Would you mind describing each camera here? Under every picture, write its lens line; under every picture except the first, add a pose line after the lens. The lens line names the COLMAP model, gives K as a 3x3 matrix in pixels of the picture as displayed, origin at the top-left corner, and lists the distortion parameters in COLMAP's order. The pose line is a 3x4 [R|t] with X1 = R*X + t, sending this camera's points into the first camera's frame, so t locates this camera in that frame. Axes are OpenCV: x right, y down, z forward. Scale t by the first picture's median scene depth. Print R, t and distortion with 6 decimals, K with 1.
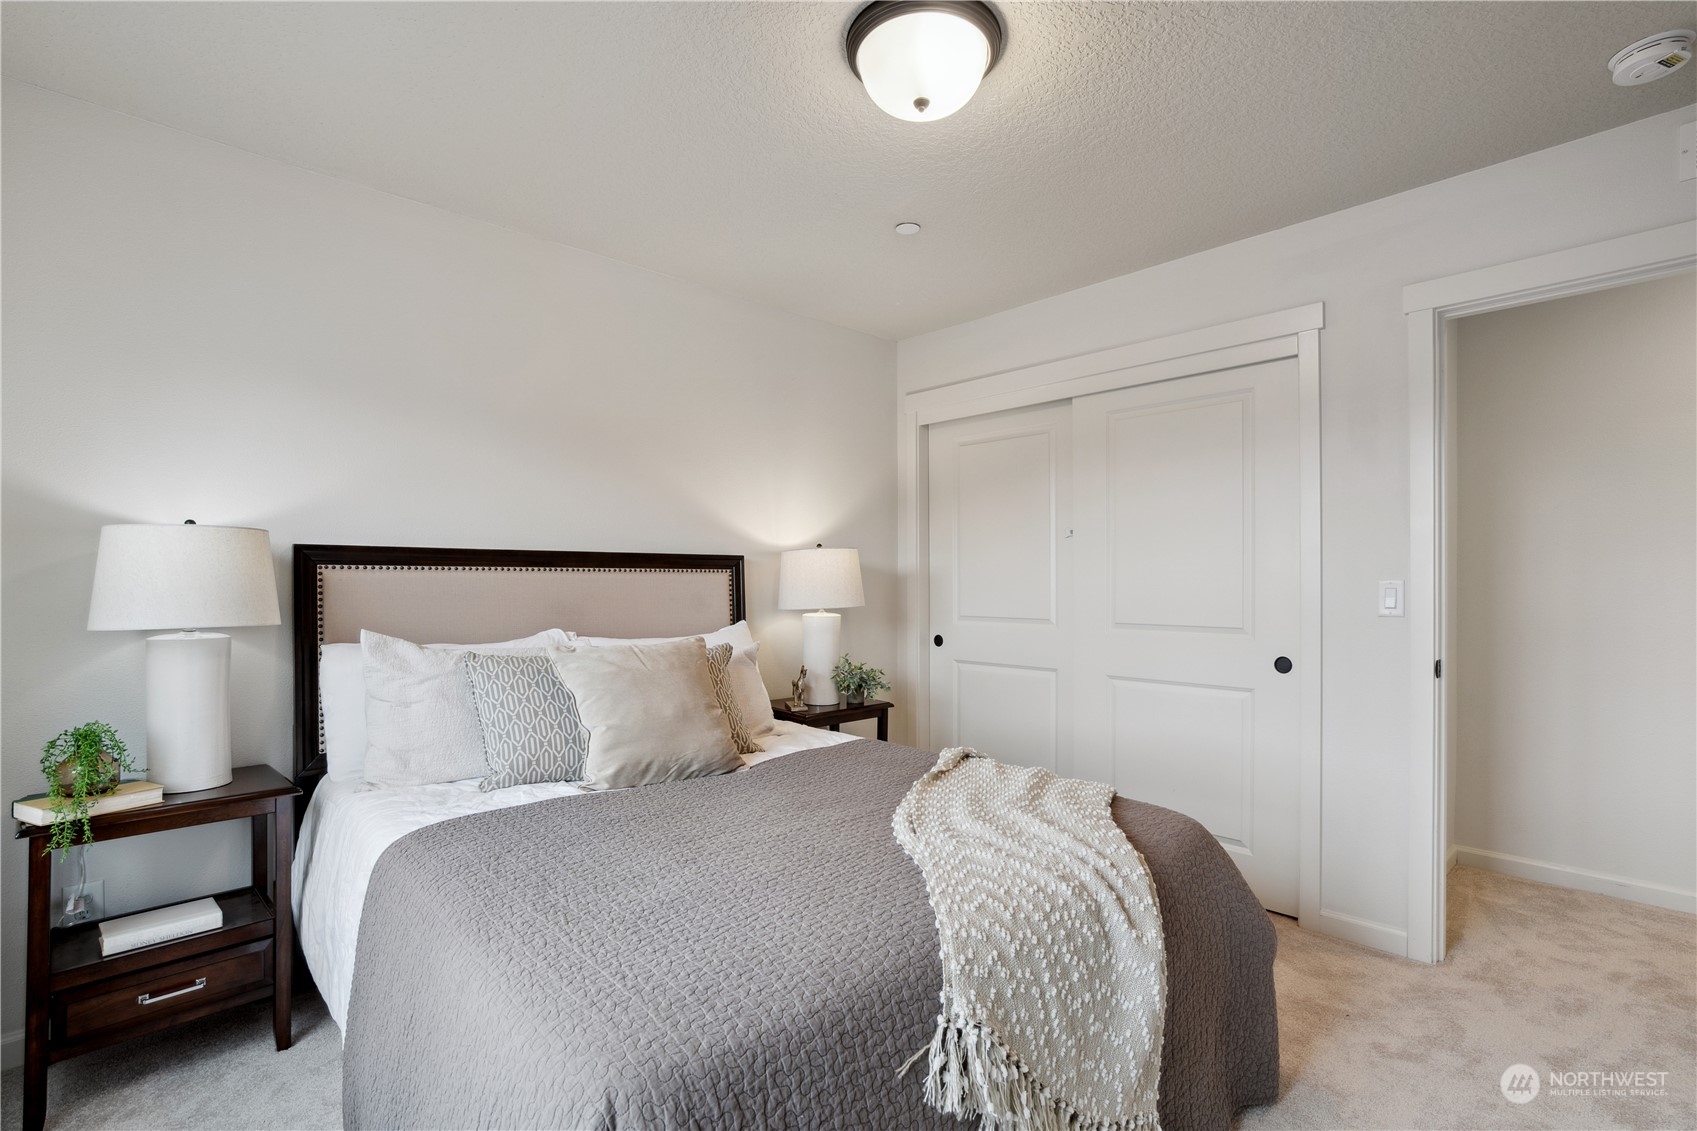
lens RADIAL K [[760.2, 0, 845.9], [0, 760.2, 584.6], [0, 0, 1]] dist [-0.001762, -0.000081]
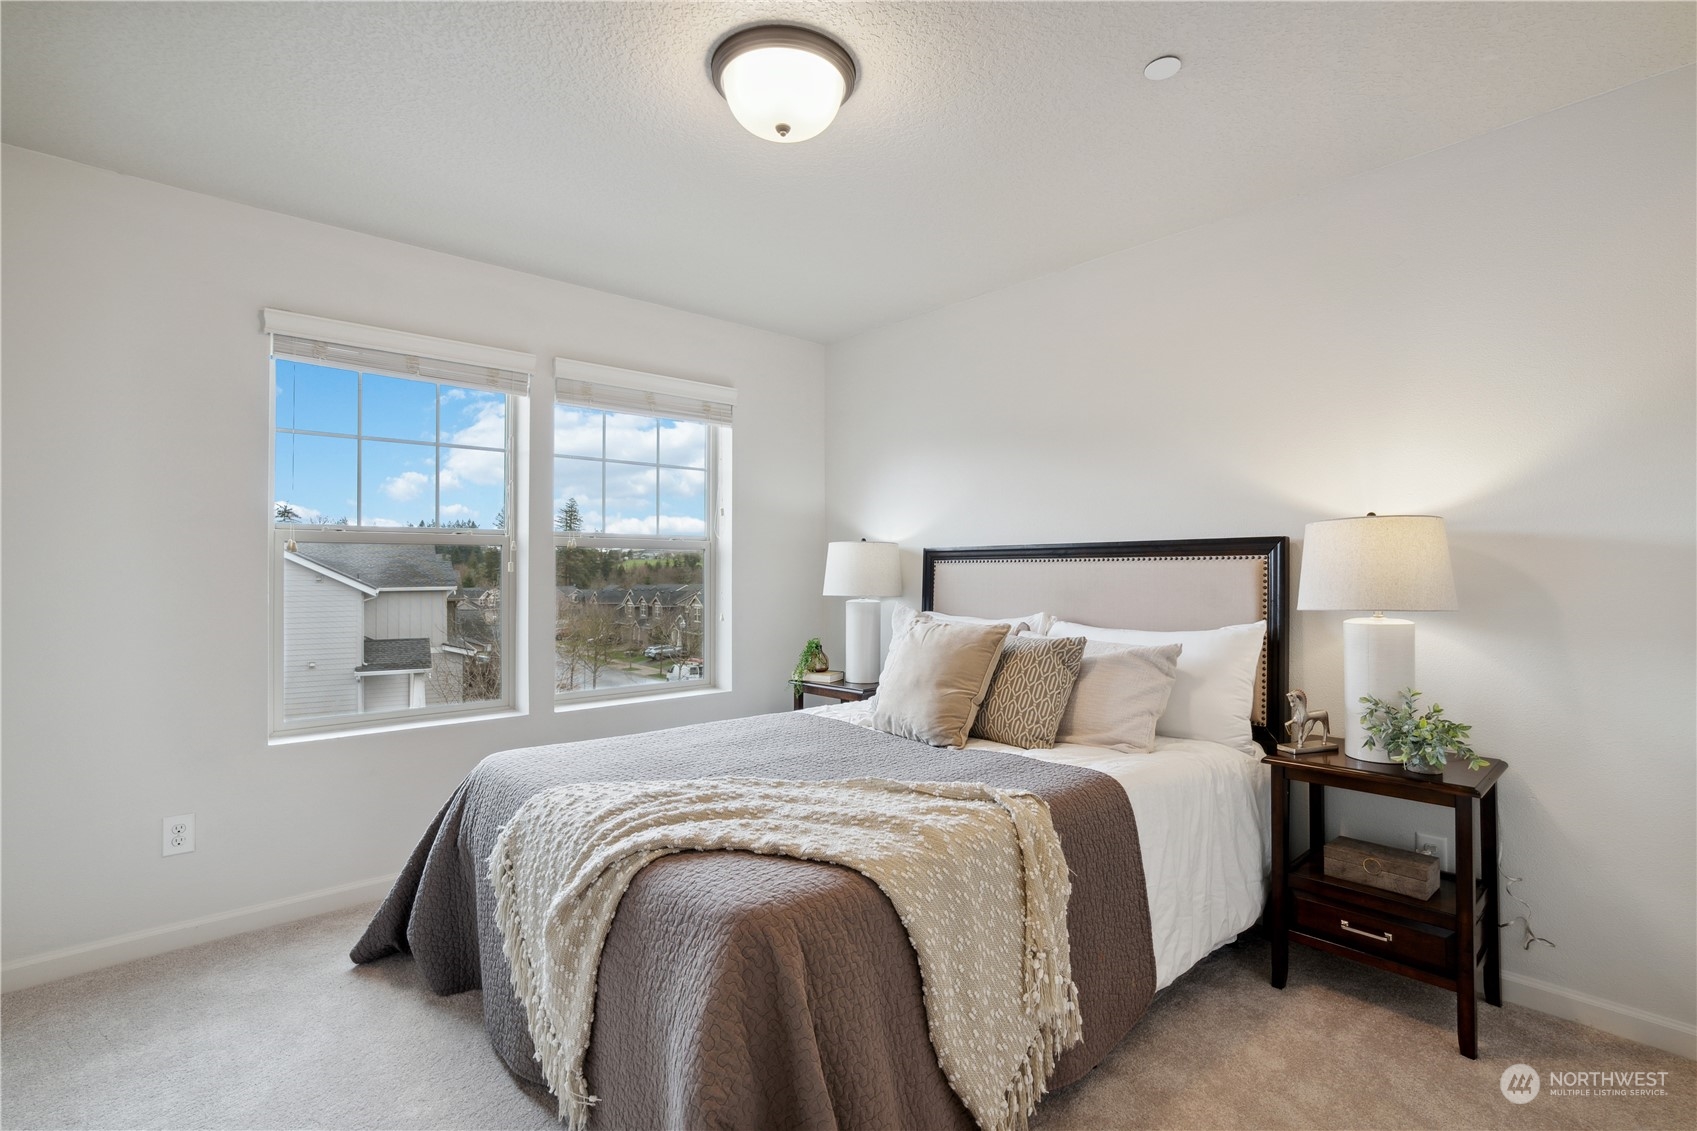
lens RADIAL K [[773.2, 0, 847.7], [0, 773.2, 559.5], [0, 0, 1]] dist [-0.002113, 0.000084]
pose [[-0.013034, -0.014646, -0.999808, 0.658264], [0.001866, 0.999891, -0.014671, -0.004108], [0.999913, -0.002057, -0.013005, 0.577688]]
